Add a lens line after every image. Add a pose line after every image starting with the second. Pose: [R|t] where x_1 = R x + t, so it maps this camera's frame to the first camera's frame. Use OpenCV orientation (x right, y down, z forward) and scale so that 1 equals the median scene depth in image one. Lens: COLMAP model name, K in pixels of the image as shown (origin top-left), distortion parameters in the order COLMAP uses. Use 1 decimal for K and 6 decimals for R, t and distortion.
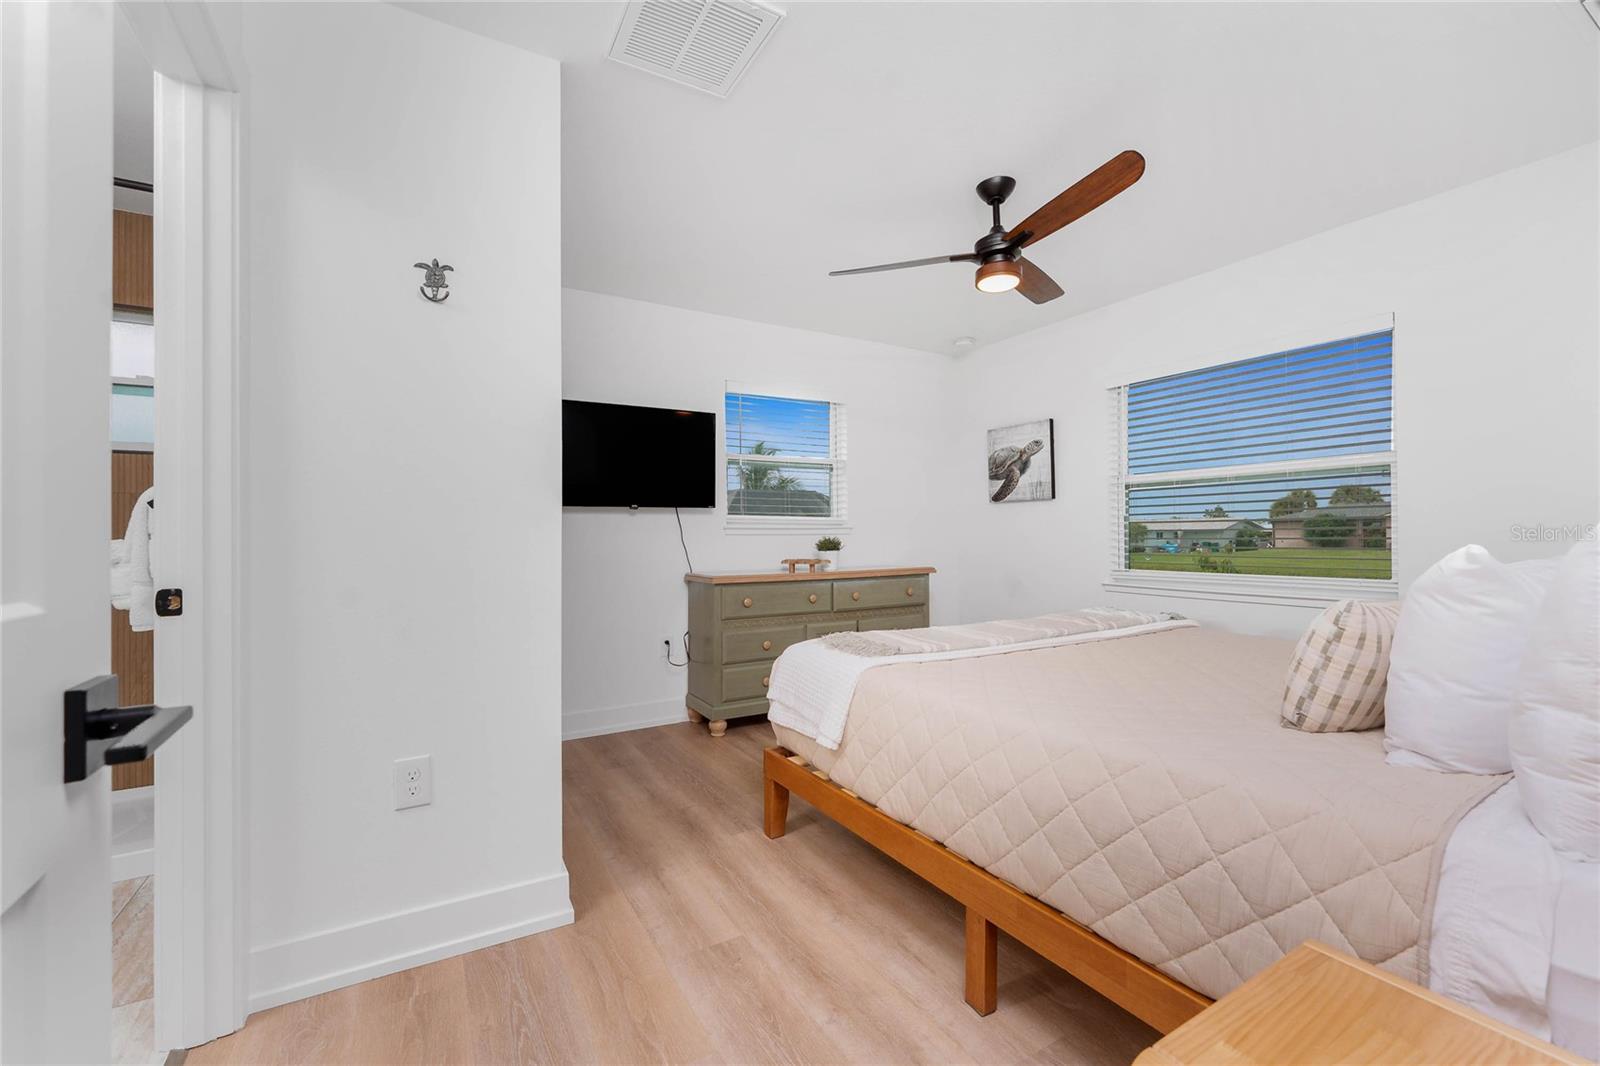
lens RADIAL K [[650.0, 0, 800.0], [0, 650.0, 533.0], [0, 0, 1]] dist [0.027167, -0.000059]
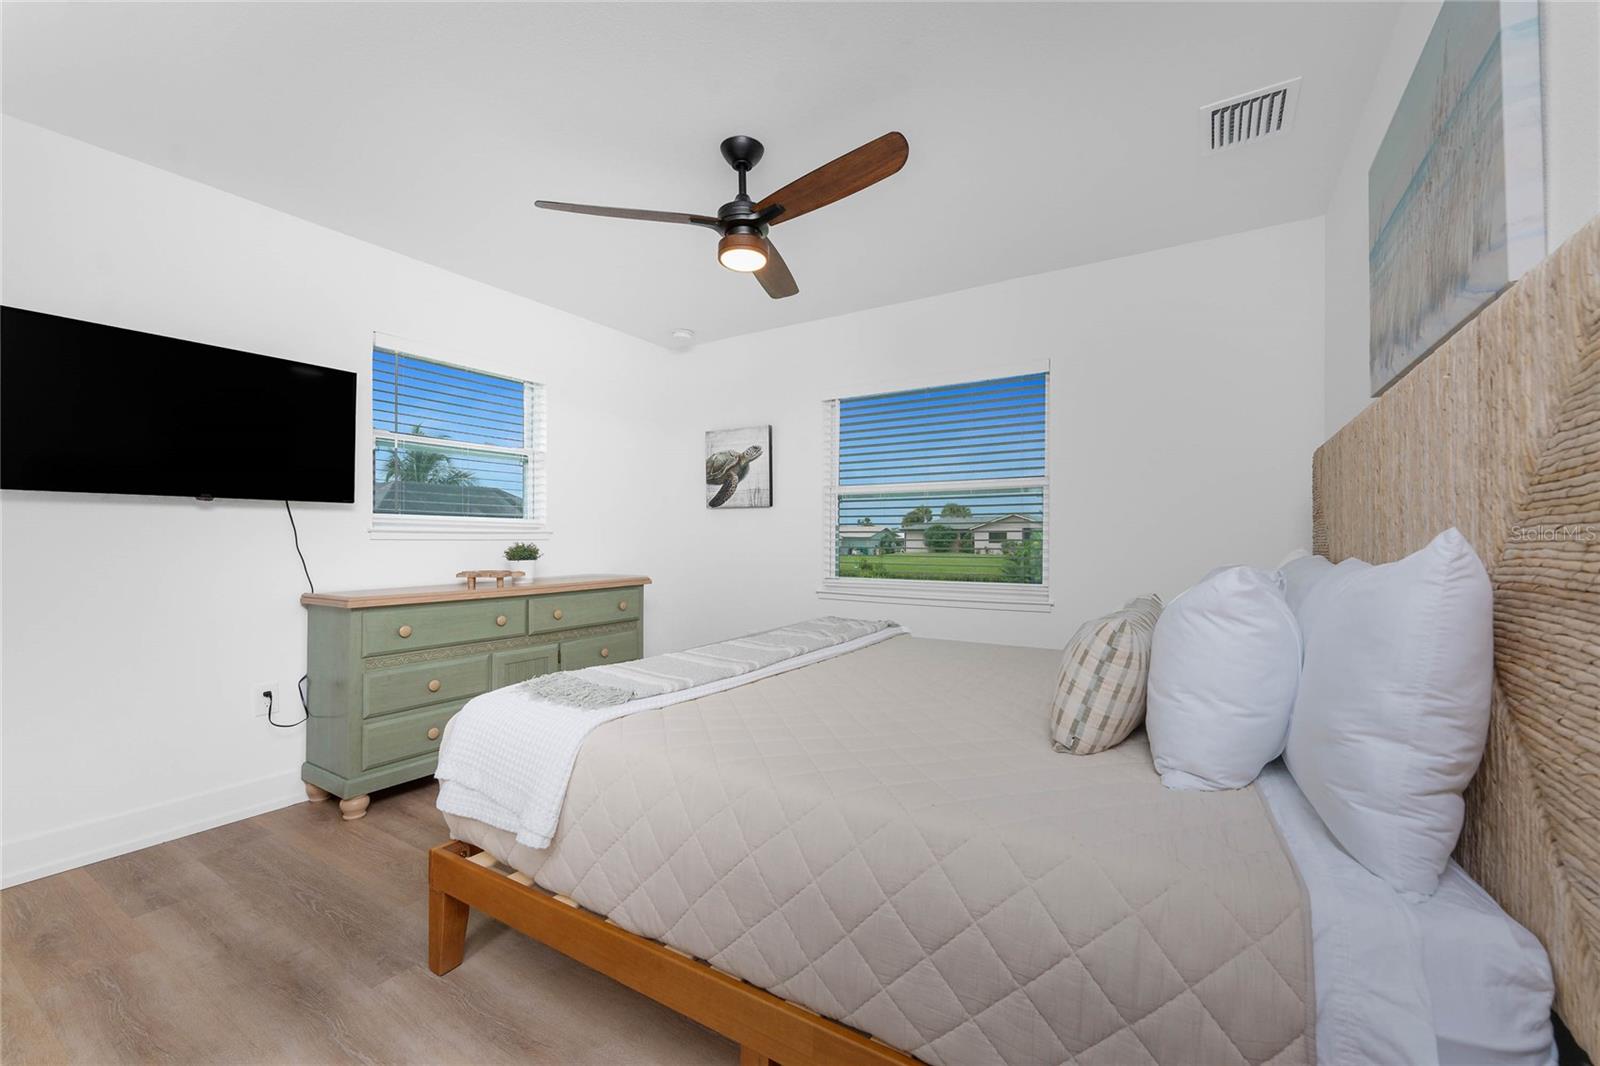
lens RADIAL K [[631.0, 0, 801.5], [0, 631.0, 539.2], [0, 0, 1]] dist [0.000866, -0.000390]
pose [[0.887898, 0.010261, 0.459926, -0.014365], [-0.012324, 0.999923, 0.001485, -0.007170], [-0.459875, -0.006986, 0.887956, 0.198692]]
